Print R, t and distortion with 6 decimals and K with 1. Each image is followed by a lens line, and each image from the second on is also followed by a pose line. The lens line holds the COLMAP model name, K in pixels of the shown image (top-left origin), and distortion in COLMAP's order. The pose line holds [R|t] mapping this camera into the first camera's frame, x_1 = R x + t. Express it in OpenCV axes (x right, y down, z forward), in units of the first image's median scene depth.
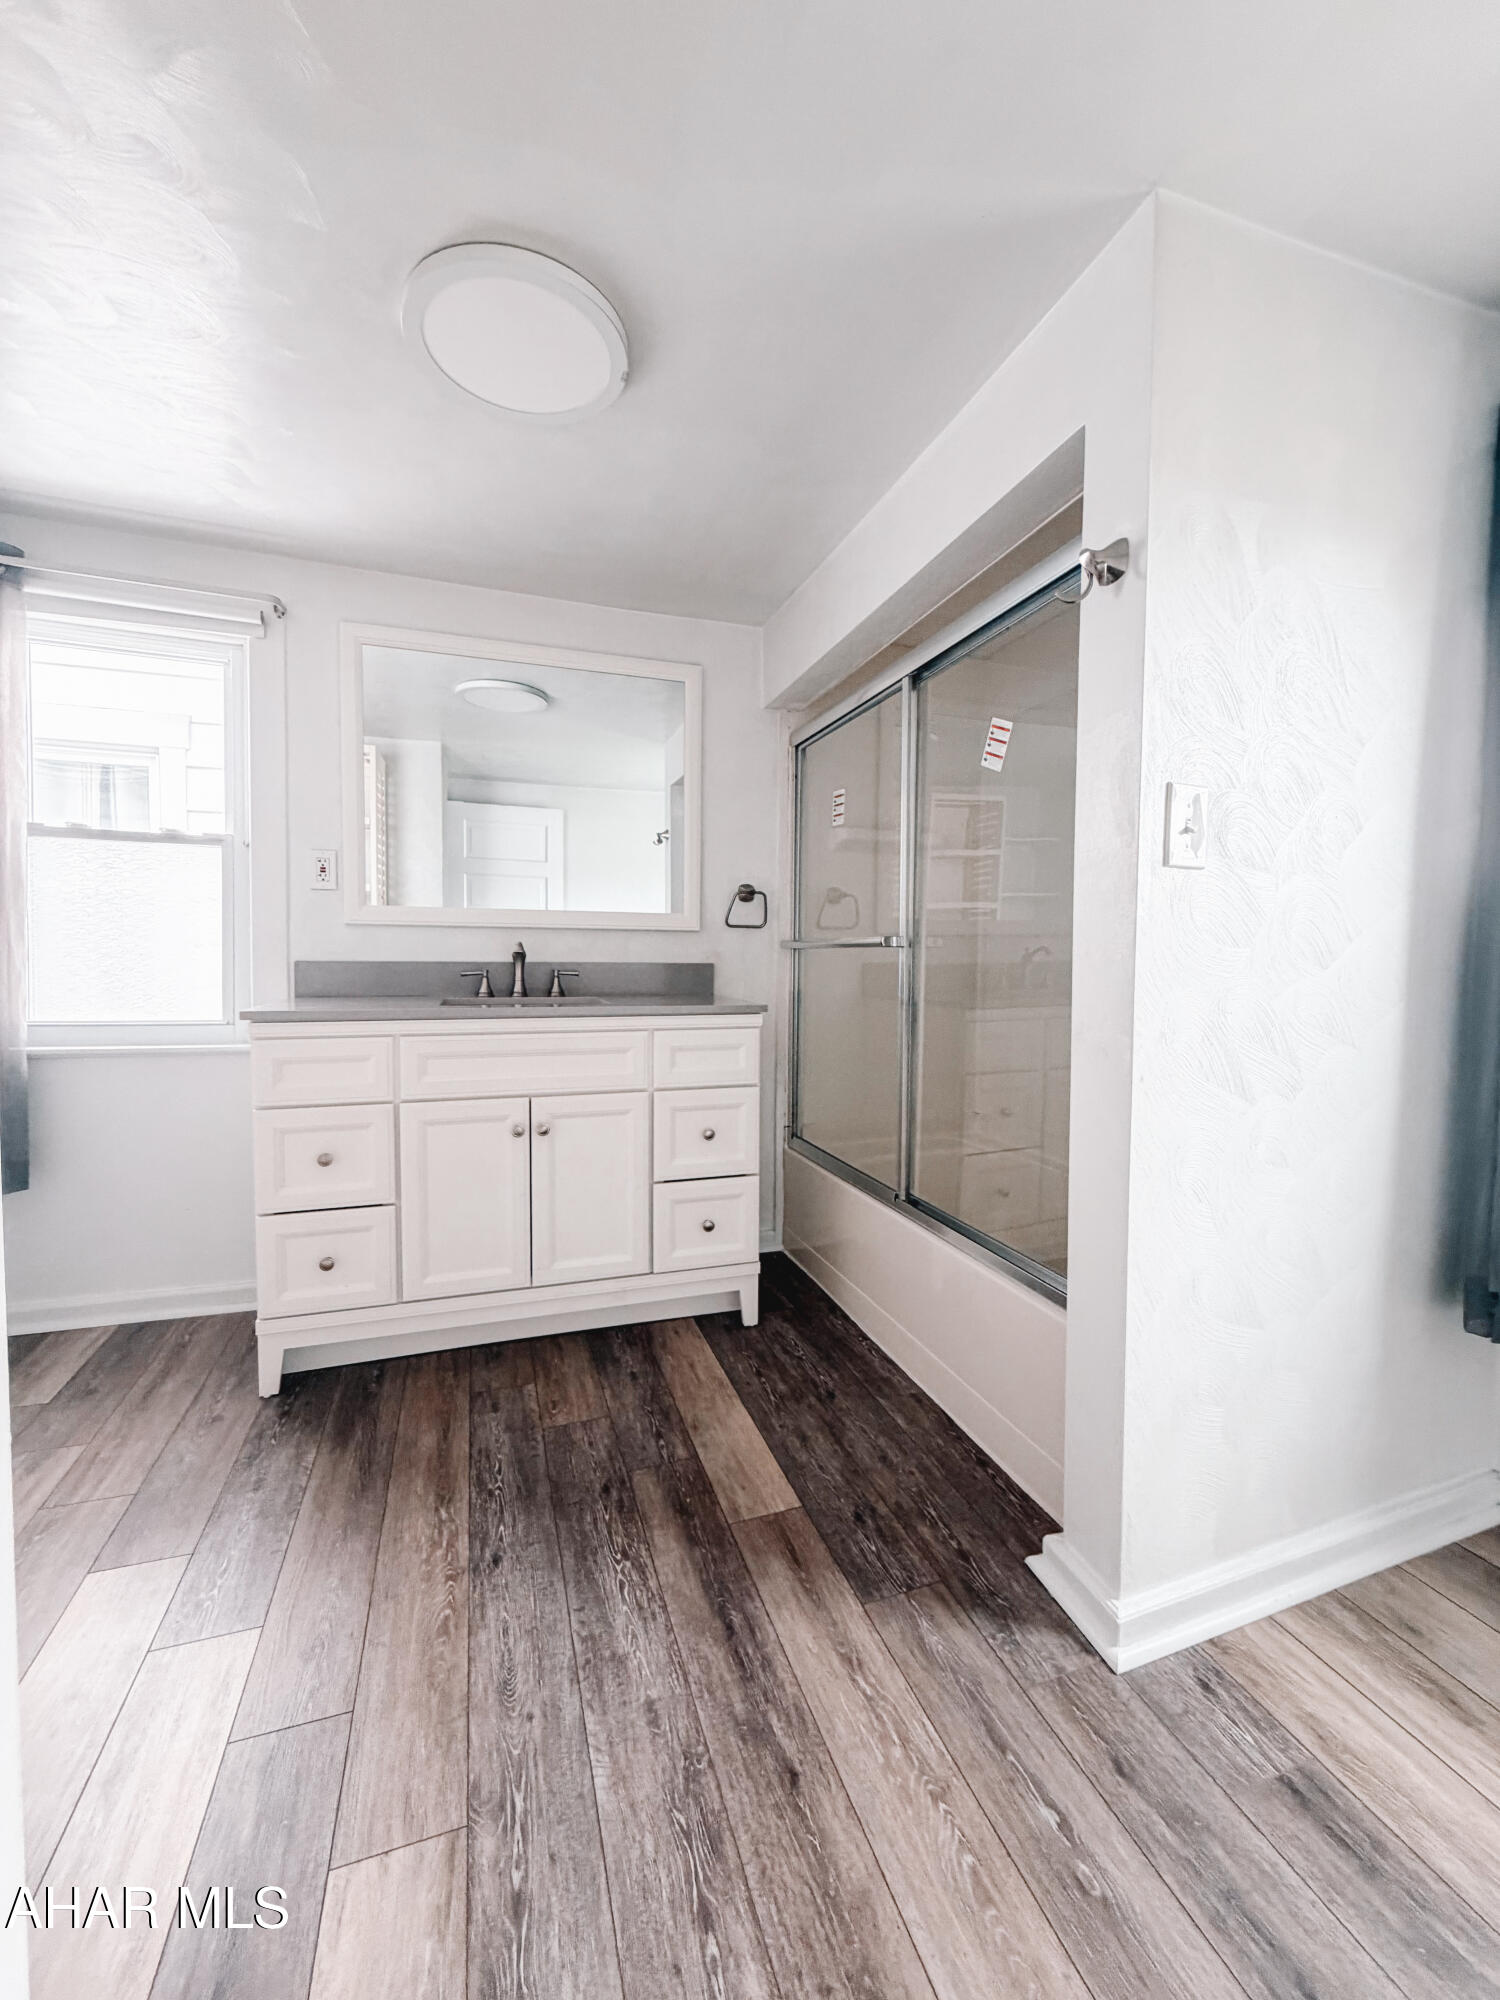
lens RADIAL K [[799.1, 0, 750.5], [0, 799.1, 991.2], [0, 0, 1]] dist [0.000226, 0.000441]
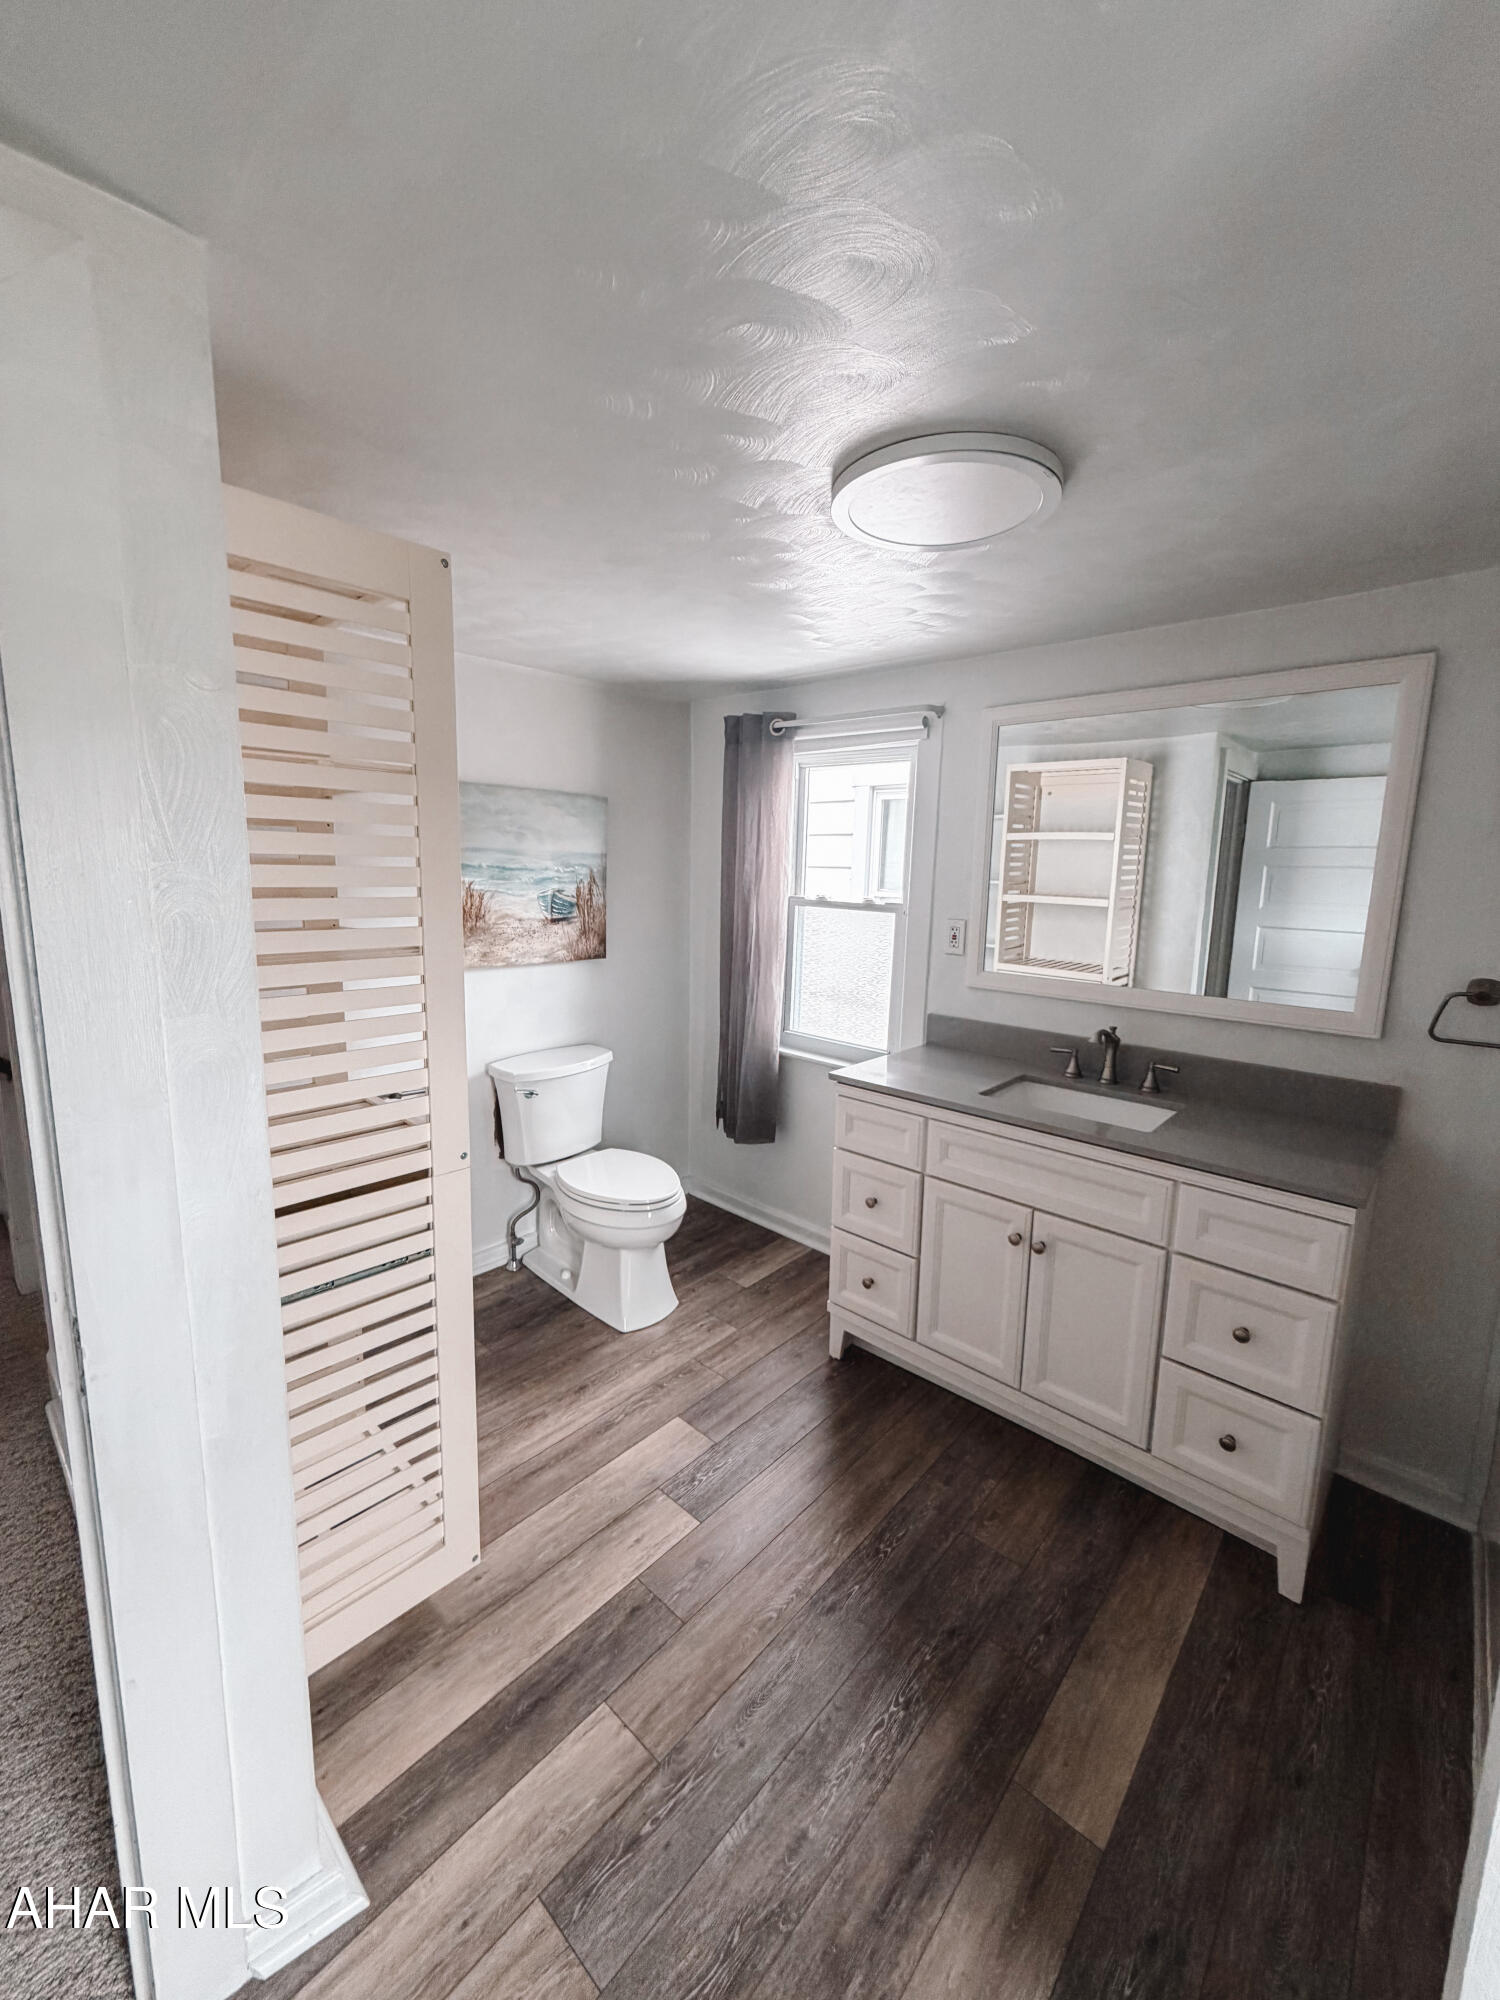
lens RADIAL K [[799.1, 0, 750.5], [0, 799.1, 991.2], [0, 0, 1]] dist [0.000226, 0.000441]
pose [[0.483393, 0.138063, -0.864447, 0.475695], [-0.056228, 0.990343, 0.126728, -0.308890], [0.873596, -0.012654, 0.486488, 0.300350]]
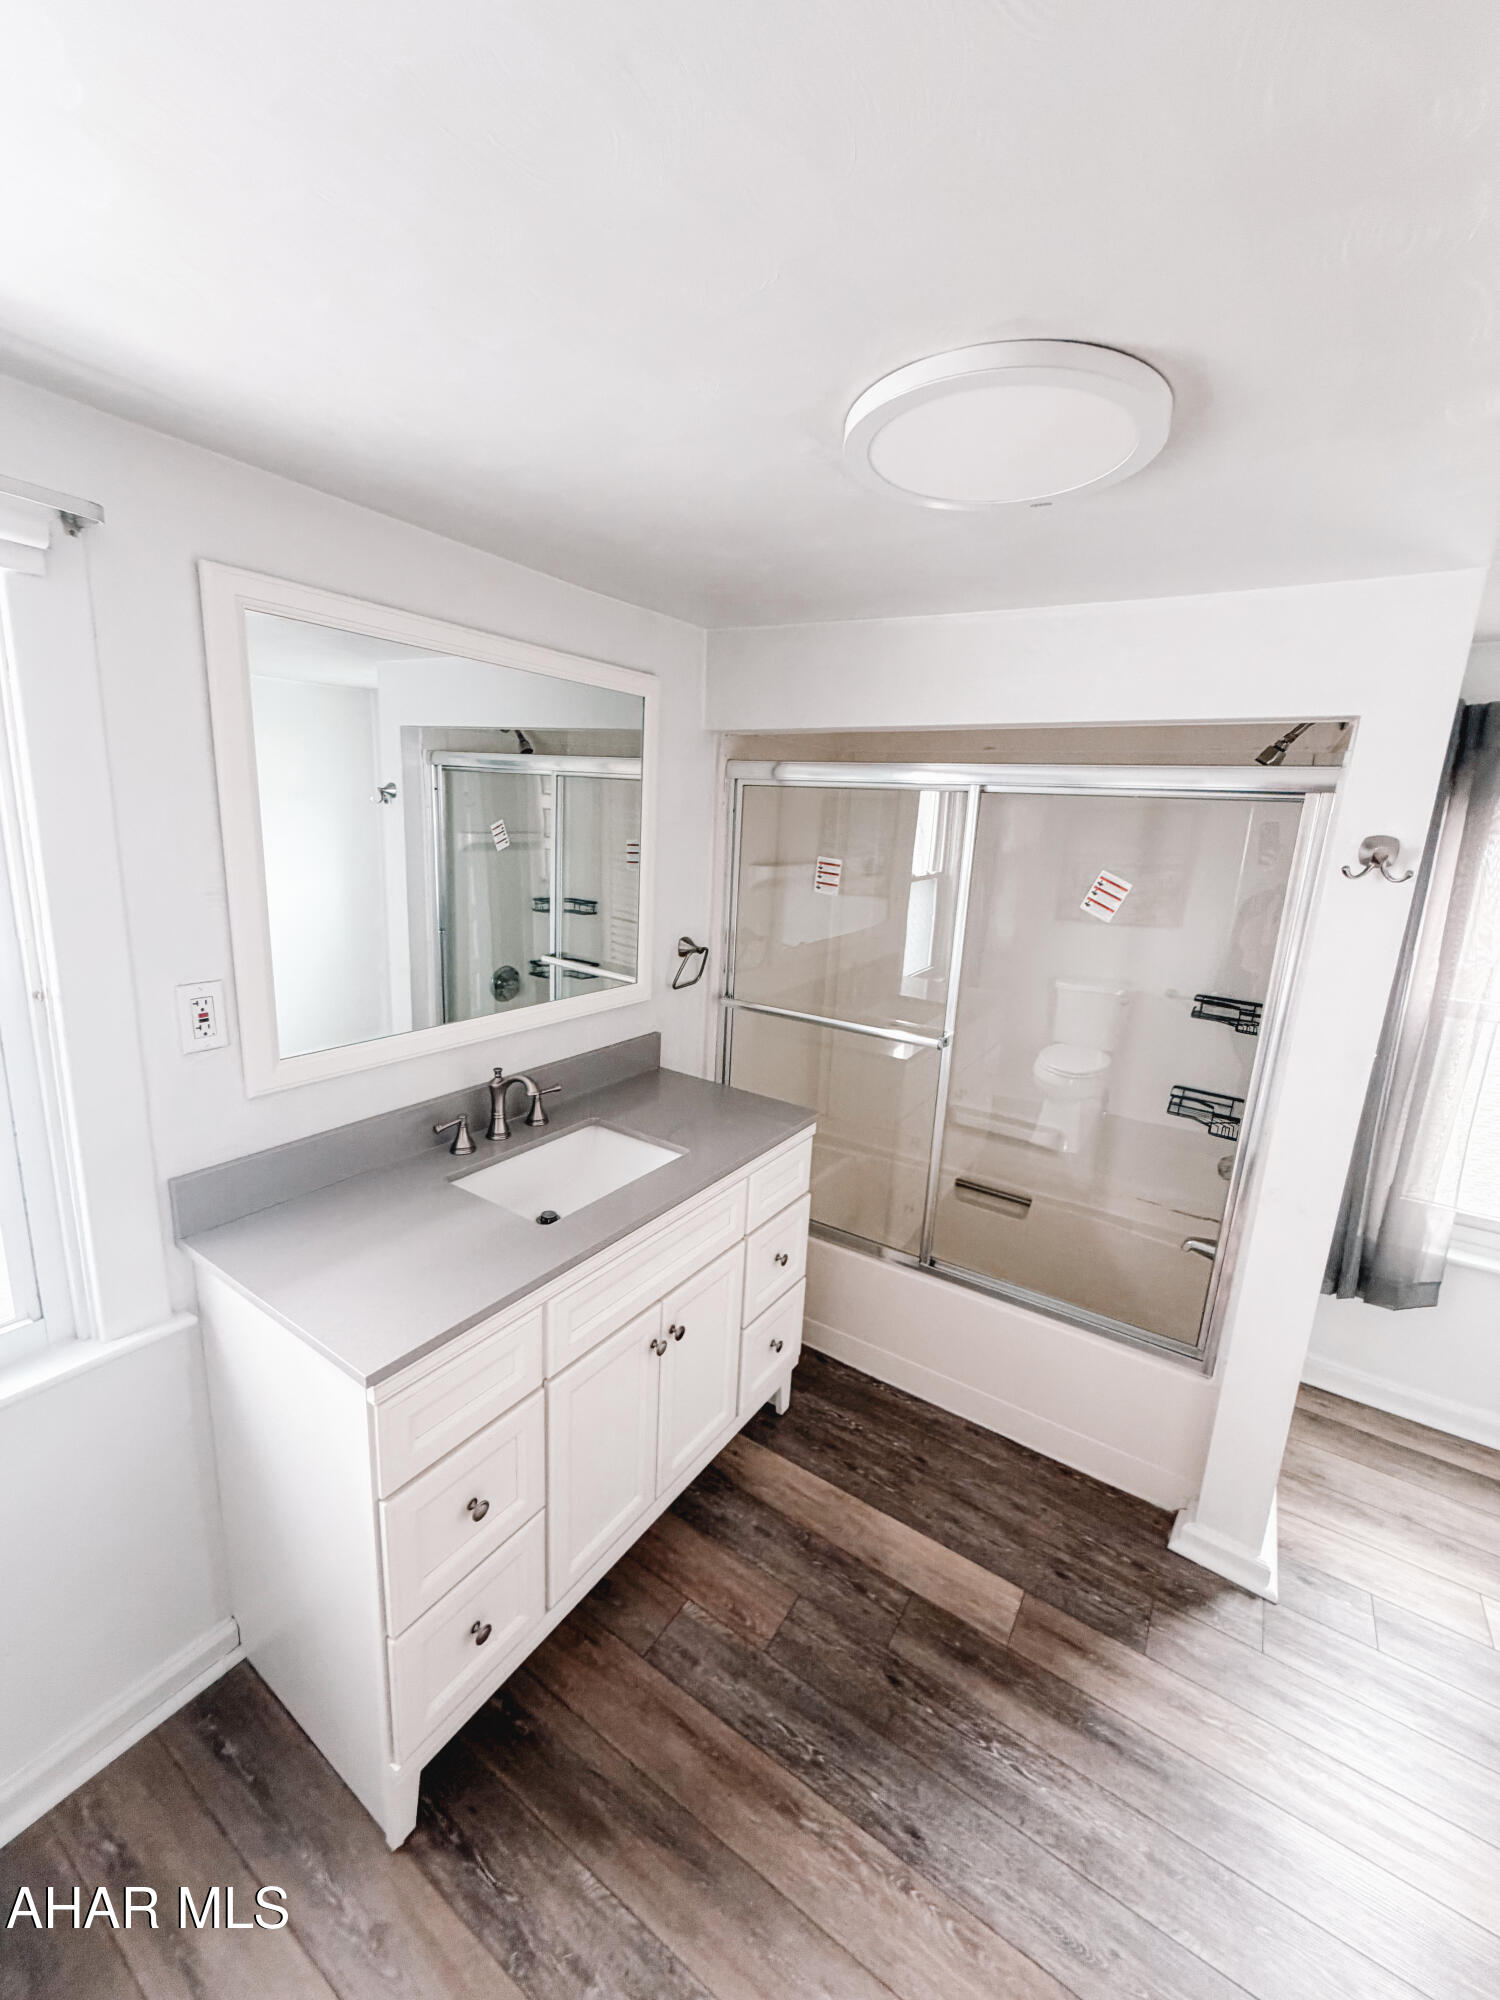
lens RADIAL K [[799.1, 0, 750.5], [0, 799.1, 991.2], [0, 0, 1]] dist [0.000226, 0.000441]
pose [[0.786806, -0.104640, 0.608266, -0.872229], [-0.014277, 0.982174, 0.187431, -0.431669], [-0.617036, -0.156156, 0.771286, 0.483274]]
